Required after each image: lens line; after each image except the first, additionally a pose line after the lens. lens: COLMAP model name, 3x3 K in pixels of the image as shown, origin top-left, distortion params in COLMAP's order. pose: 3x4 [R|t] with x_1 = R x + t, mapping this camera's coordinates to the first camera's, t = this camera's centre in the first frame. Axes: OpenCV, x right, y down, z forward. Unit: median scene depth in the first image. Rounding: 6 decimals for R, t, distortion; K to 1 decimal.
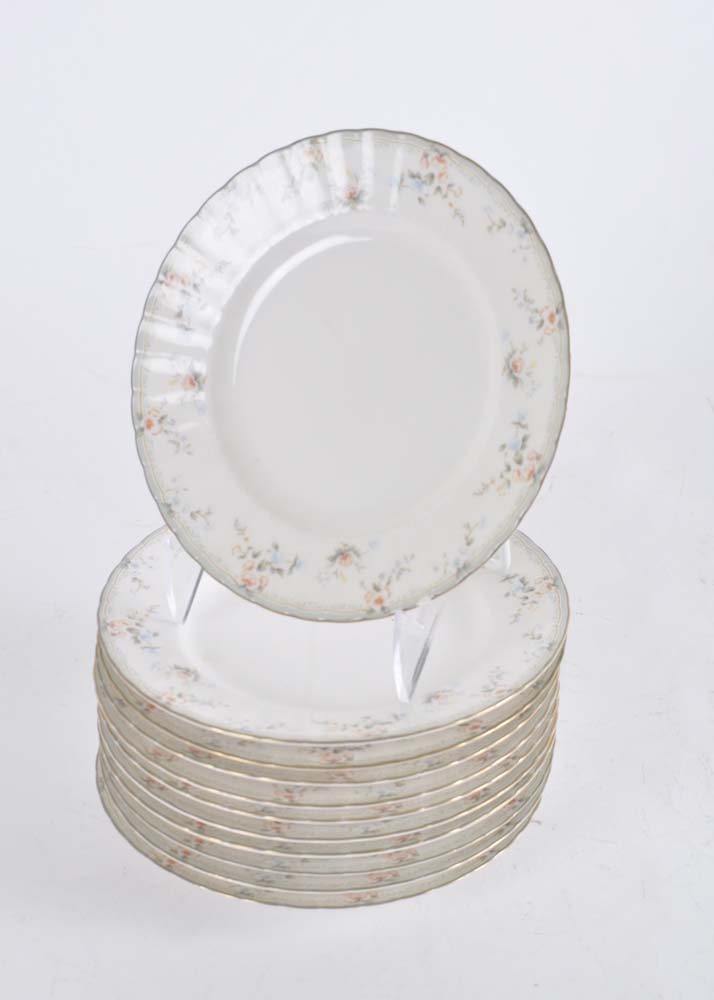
lens RADIAL K [[2647.6, 0, 356.8], [0, 2647.6, 499.4], [0, 0, 1]] dist [0.063402, 0.000000]
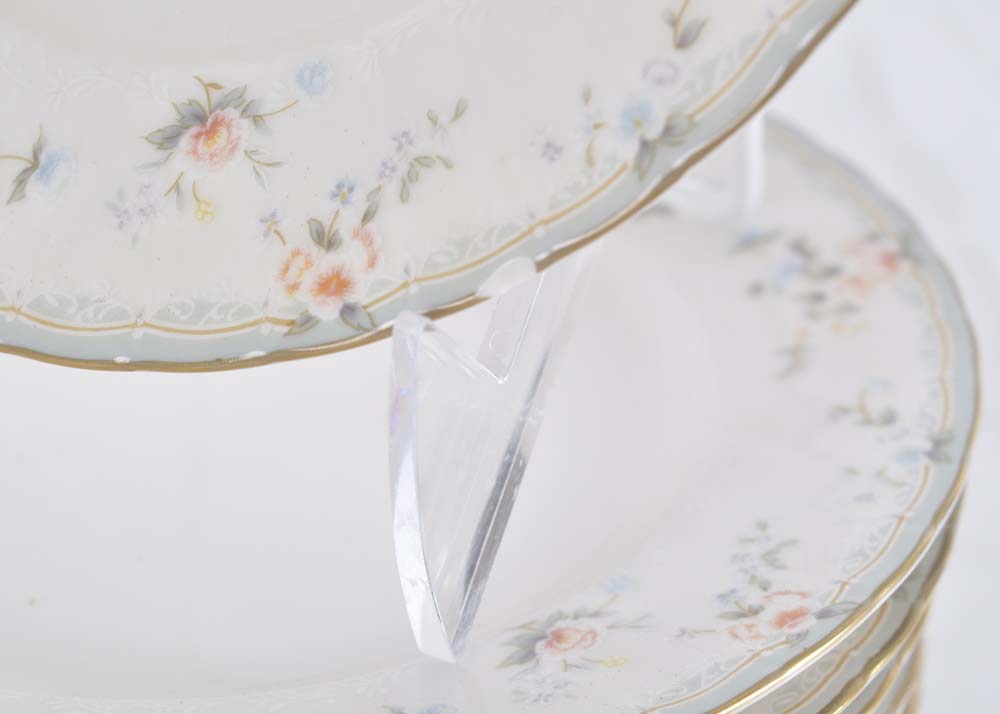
lens RADIAL K [[2647.6, 0, 500.7], [0, 2647.6, 357.3], [0, 0, 1]] dist [0.063402, 0.000000]
pose [[0.999251, -0.013903, 0.036120, 0.015174], [0.013164, 0.999701, 0.020612, 0.039935], [-0.036395, -0.020121, 0.999135, 0.730169]]
